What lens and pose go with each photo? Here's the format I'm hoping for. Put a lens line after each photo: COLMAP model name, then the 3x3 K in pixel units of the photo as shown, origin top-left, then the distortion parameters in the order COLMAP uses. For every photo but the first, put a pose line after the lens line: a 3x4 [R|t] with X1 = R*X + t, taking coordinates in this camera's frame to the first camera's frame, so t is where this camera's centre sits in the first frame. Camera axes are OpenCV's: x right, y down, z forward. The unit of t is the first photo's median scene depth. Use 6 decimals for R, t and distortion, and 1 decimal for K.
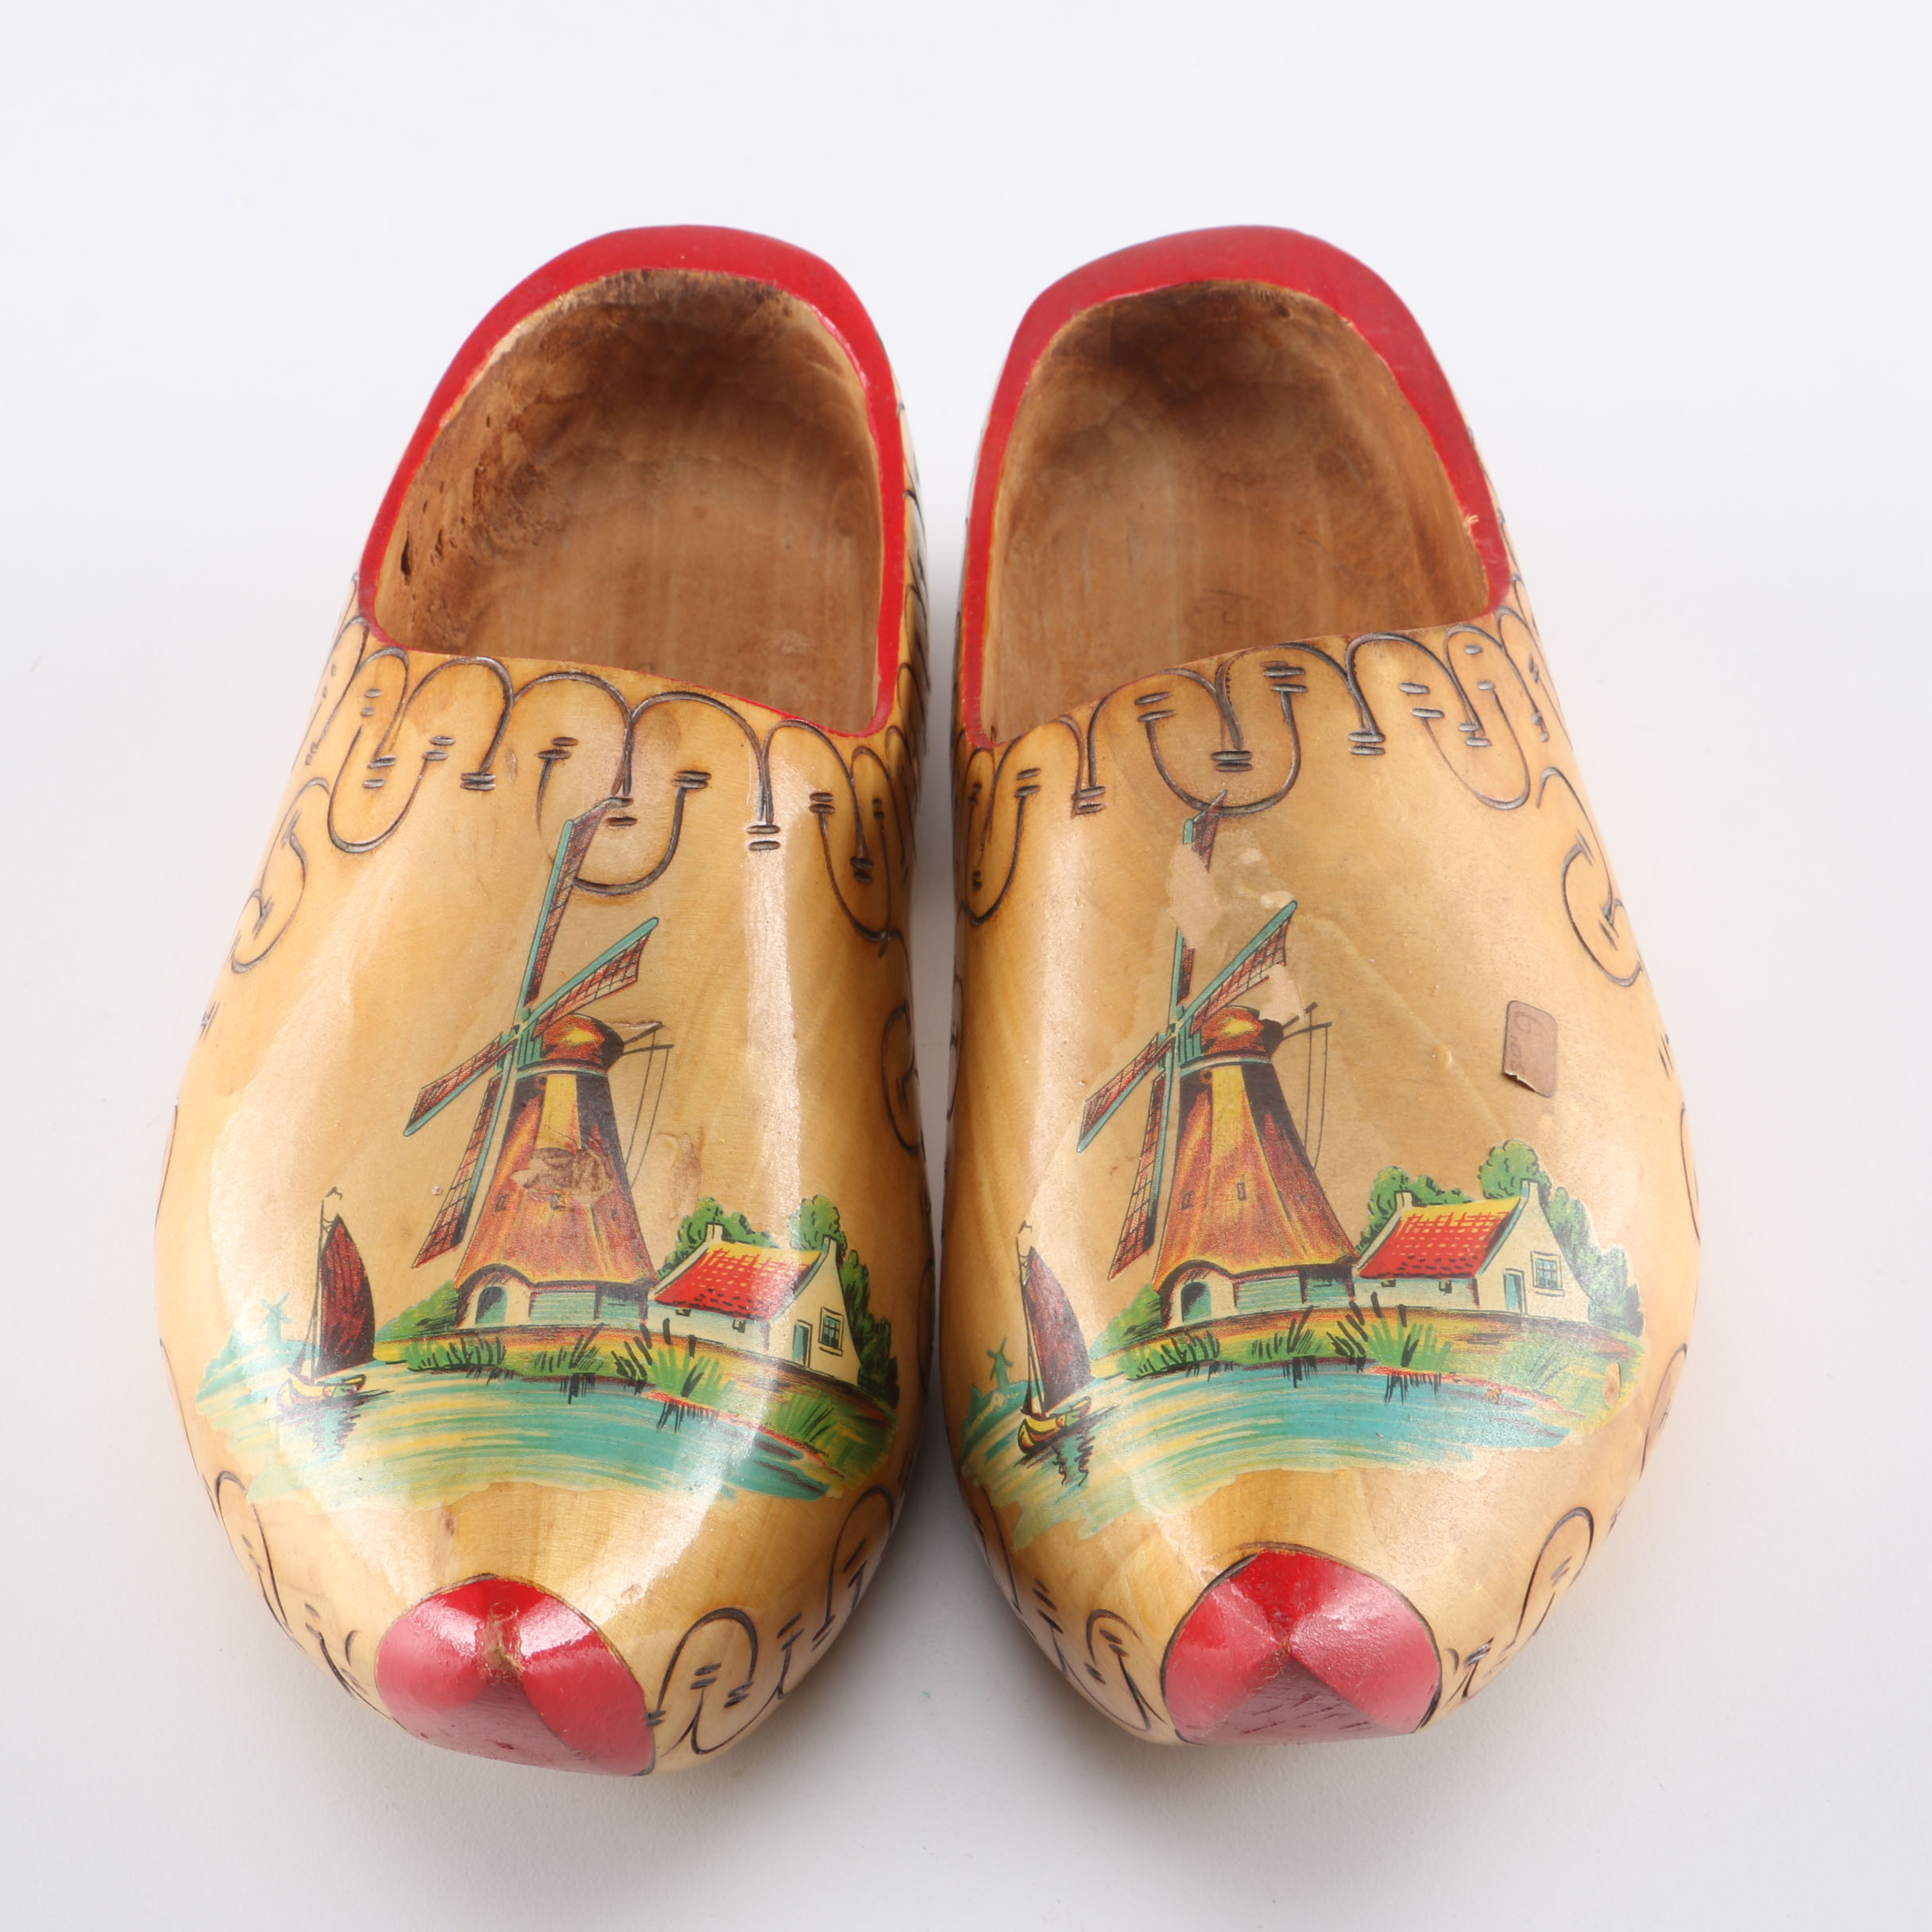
lens RADIAL K [[4024.5, 0, 965.3], [0, 4024.5, 906.1], [0, 0, 1]] dist [-0.118509, 0.673940]
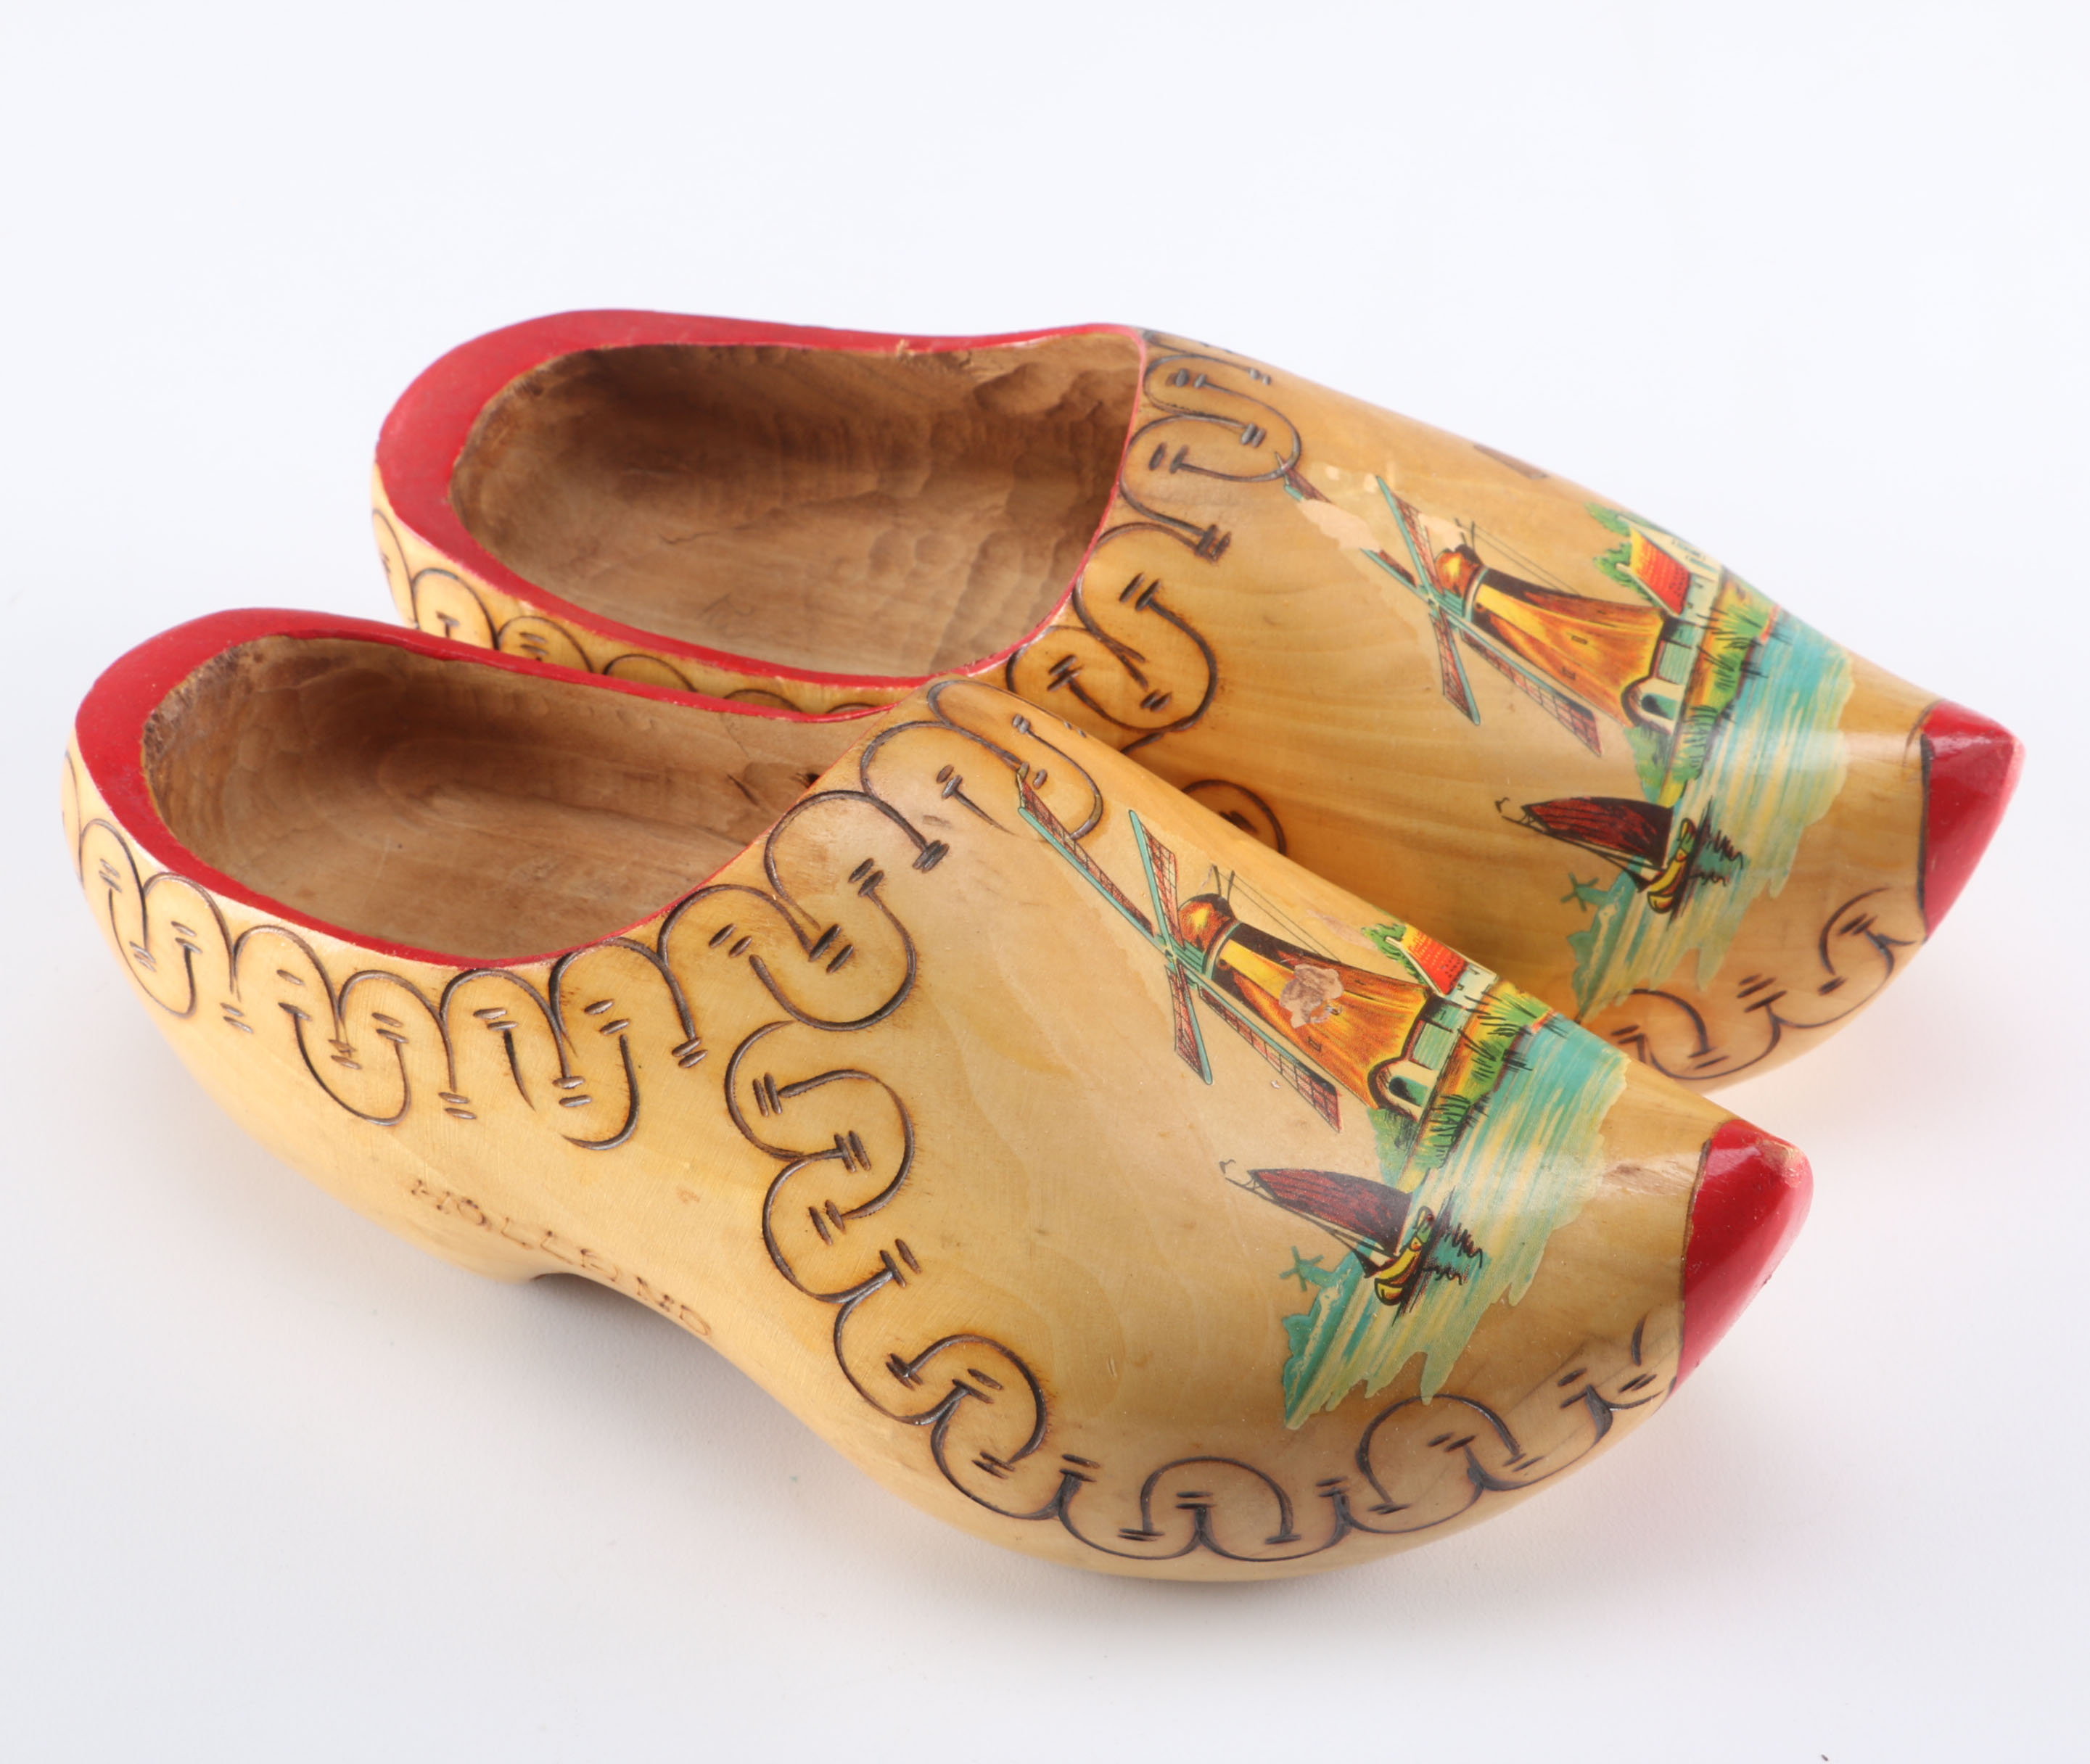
lens RADIAL K [[4290.1, 0, 1089.9], [0, 4290.1, 875.7], [0, 0, 1]] dist [0.033801, -0.126022]
pose [[0.369388, -0.611790, 0.699475, -0.915083], [0.702908, 0.676299, 0.220318, -0.251313], [-0.607842, 0.410284, 0.679849, 0.247572]]
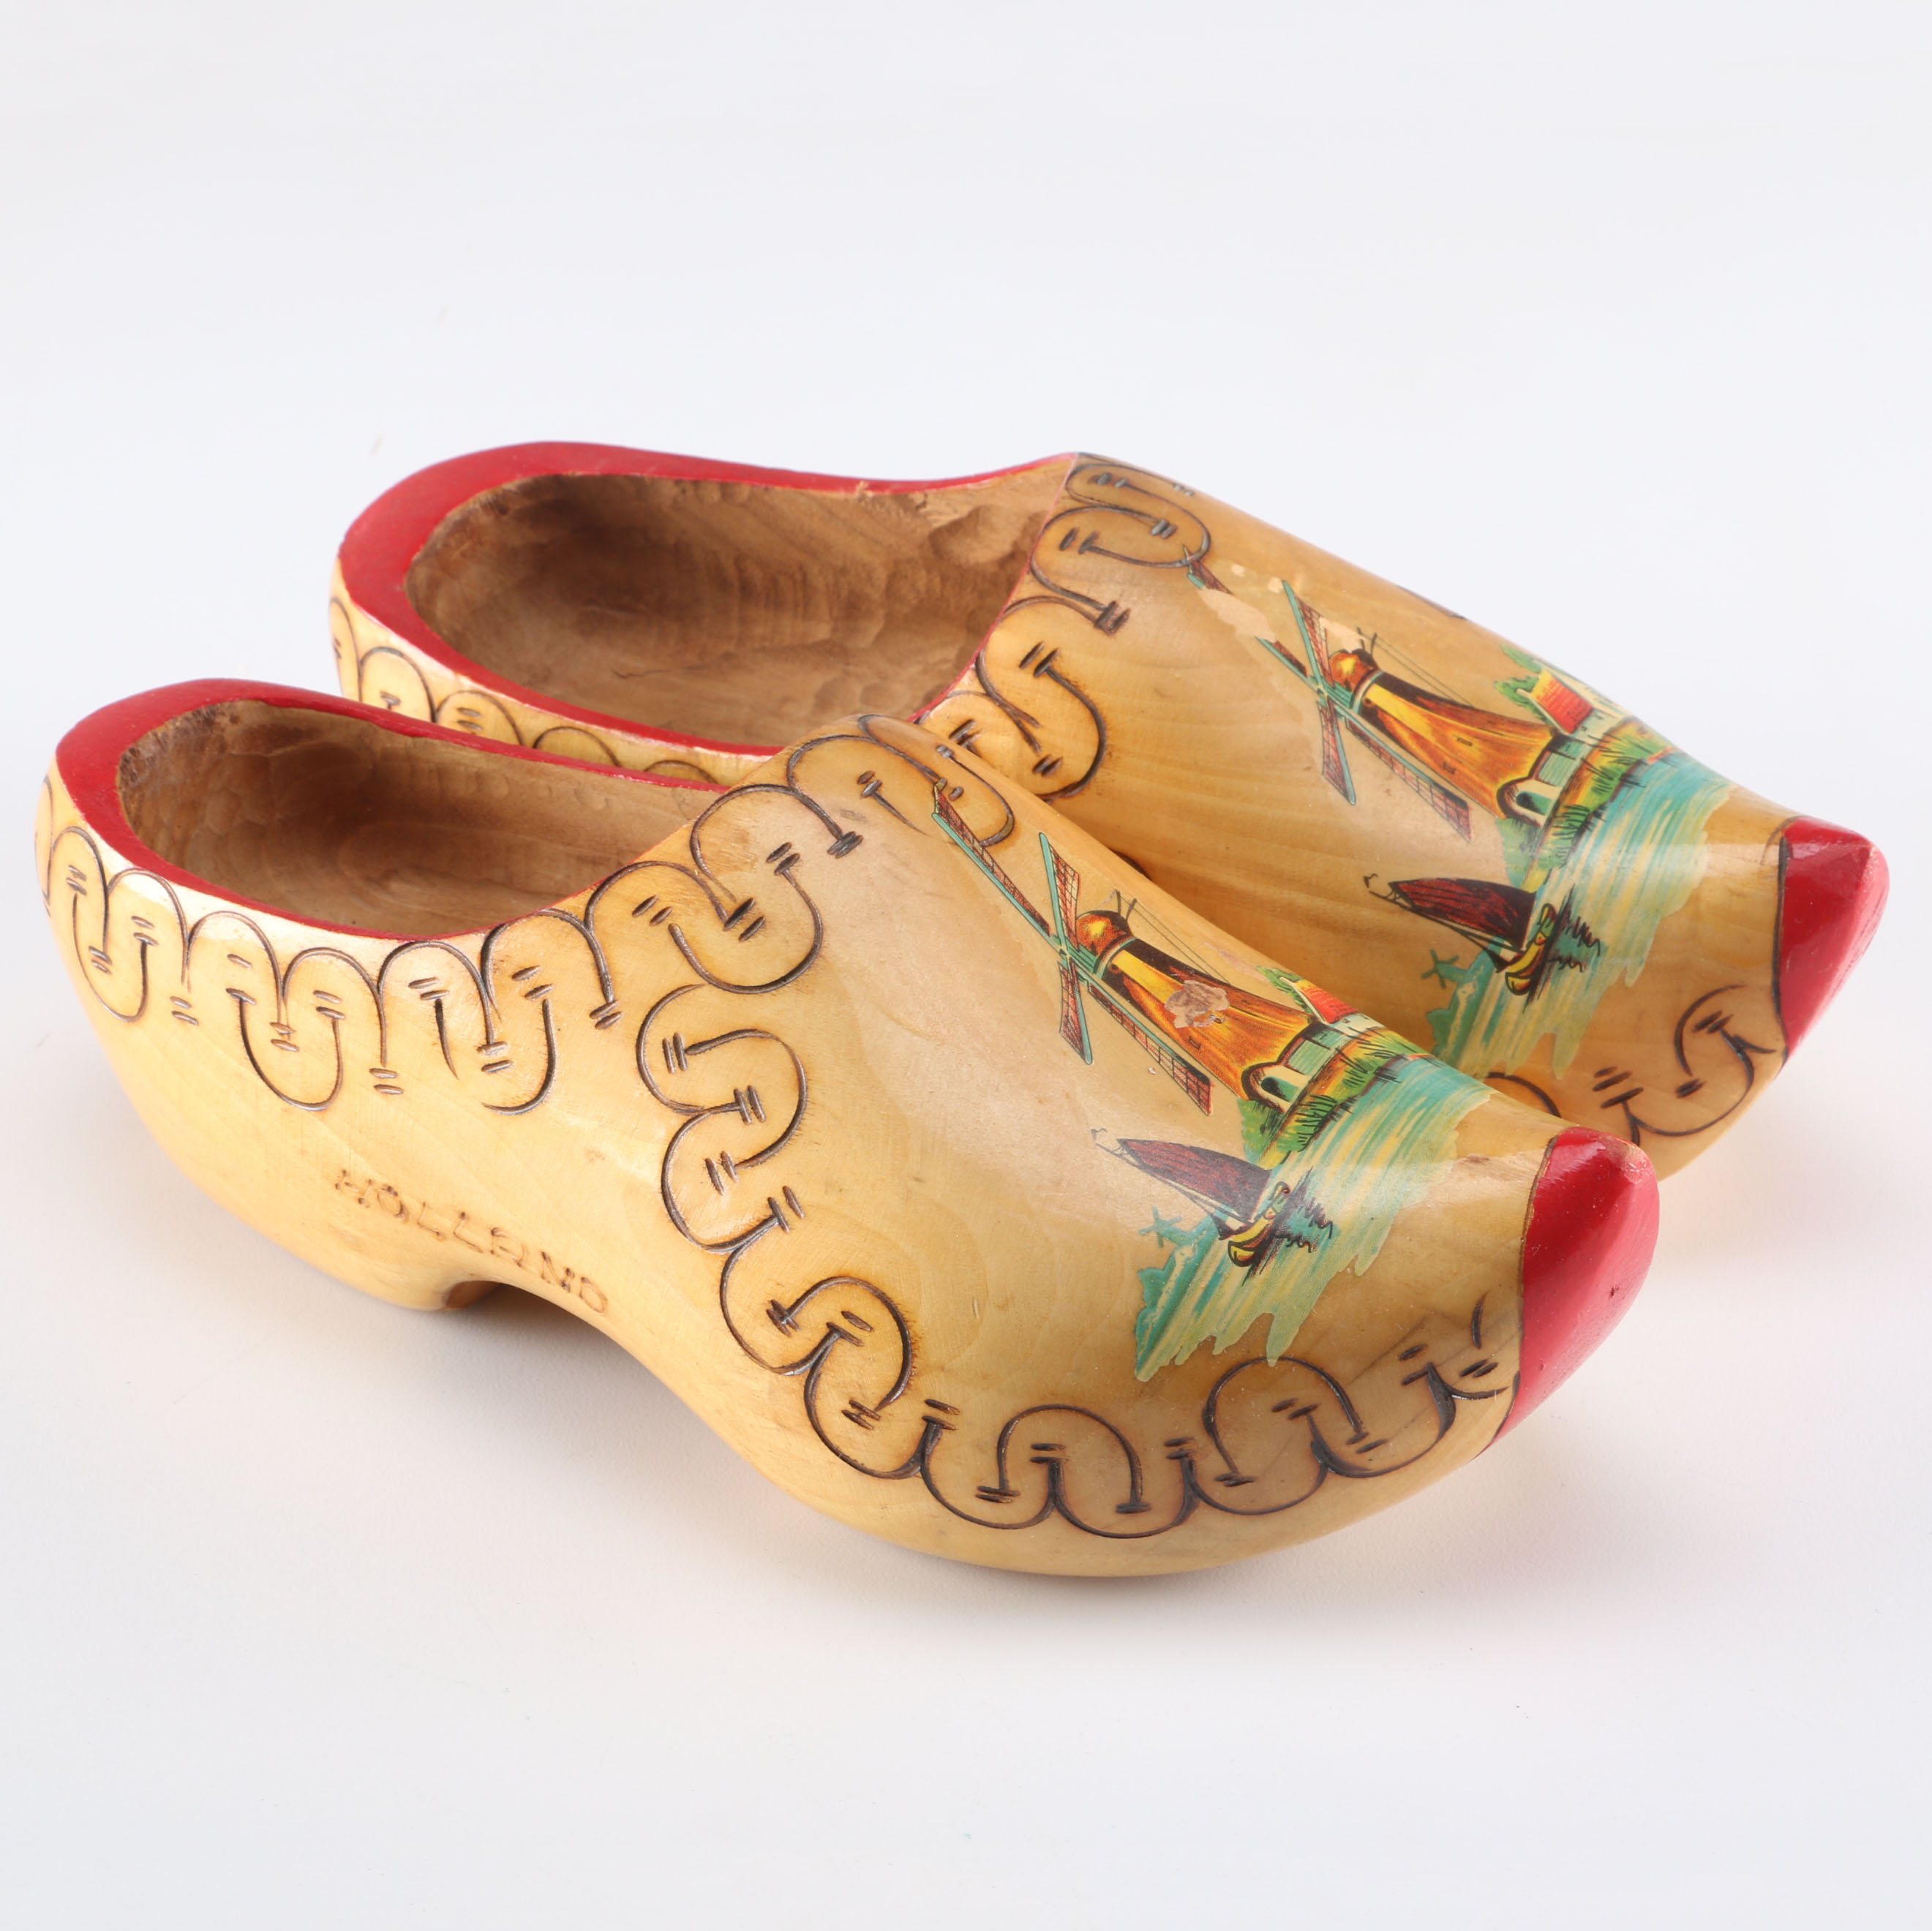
lens RADIAL K [[6278.8, 0, 896.1], [0, 6278.8, 966.5], [0, 0, 1]] dist [0.163583, 0.438782]
pose [[0.463115, -0.449883, 0.763629, -1.499843], [0.665418, 0.745616, 0.035718, -0.060815], [-0.585443, 0.491591, 0.644666, -0.093589]]
